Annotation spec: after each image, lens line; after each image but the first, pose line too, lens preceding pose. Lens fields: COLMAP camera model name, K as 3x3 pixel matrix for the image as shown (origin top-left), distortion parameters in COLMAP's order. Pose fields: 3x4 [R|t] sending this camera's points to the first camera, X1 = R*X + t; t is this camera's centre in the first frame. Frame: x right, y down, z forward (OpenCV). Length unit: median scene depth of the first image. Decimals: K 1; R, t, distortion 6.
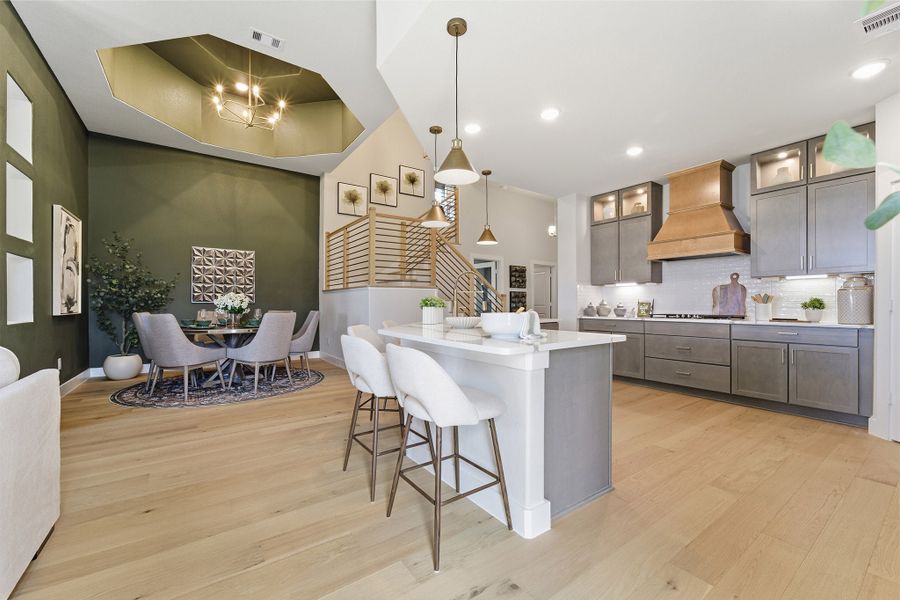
lens RADIAL K [[363.9, 0, 446.4], [0, 363.9, 302.1], [0, 0, 1]] dist [-0.002950, 0.004592]
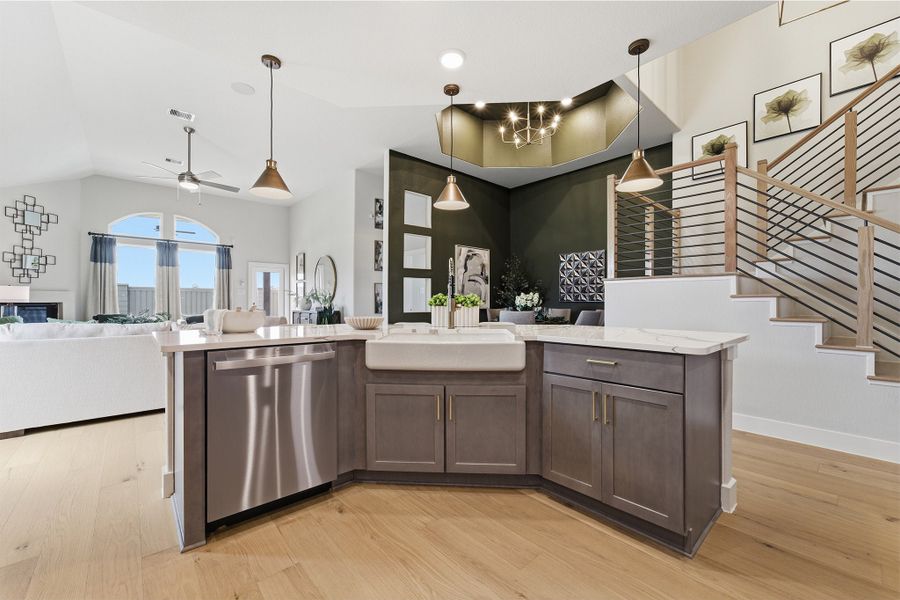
lens RADIAL K [[363.9, 0, 451.7], [0, 363.9, 295.8], [0, 0, 1]] dist [-0.002950, 0.004592]
pose [[0.110708, -0.007568, -0.993824, 0.638505], [0.004420, 0.999965, -0.007122, -0.009050], [0.993843, -0.003605, 0.110738, 0.733169]]
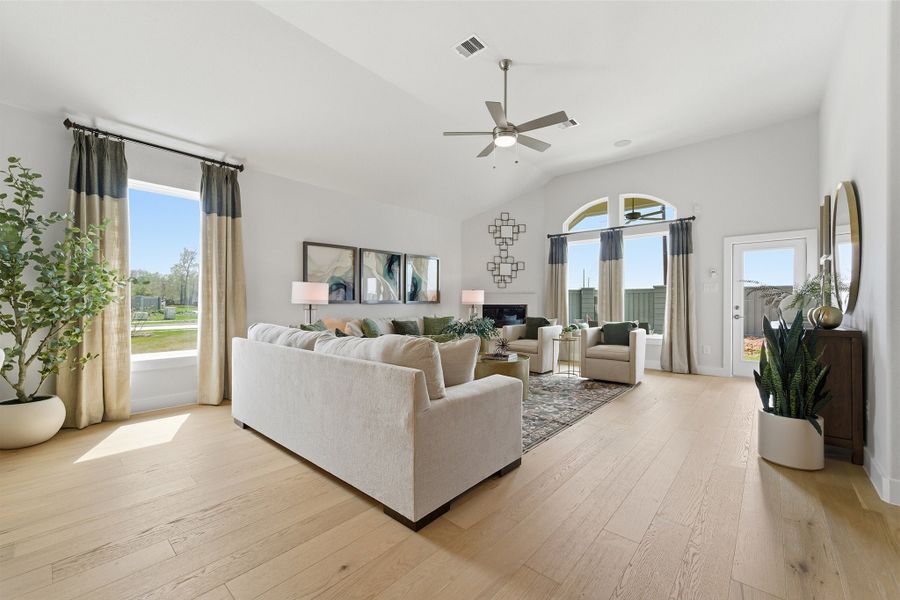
lens RADIAL K [[363.9, 0, 449.9], [0, 363.9, 302.2], [0, 0, 1]] dist [-0.002950, 0.004592]
pose [[-0.972509, -0.000457, -0.232863, -0.449726], [0.001228, 0.999974, -0.007090, 0.002810], [0.232860, -0.007181, -0.972484, 0.805106]]
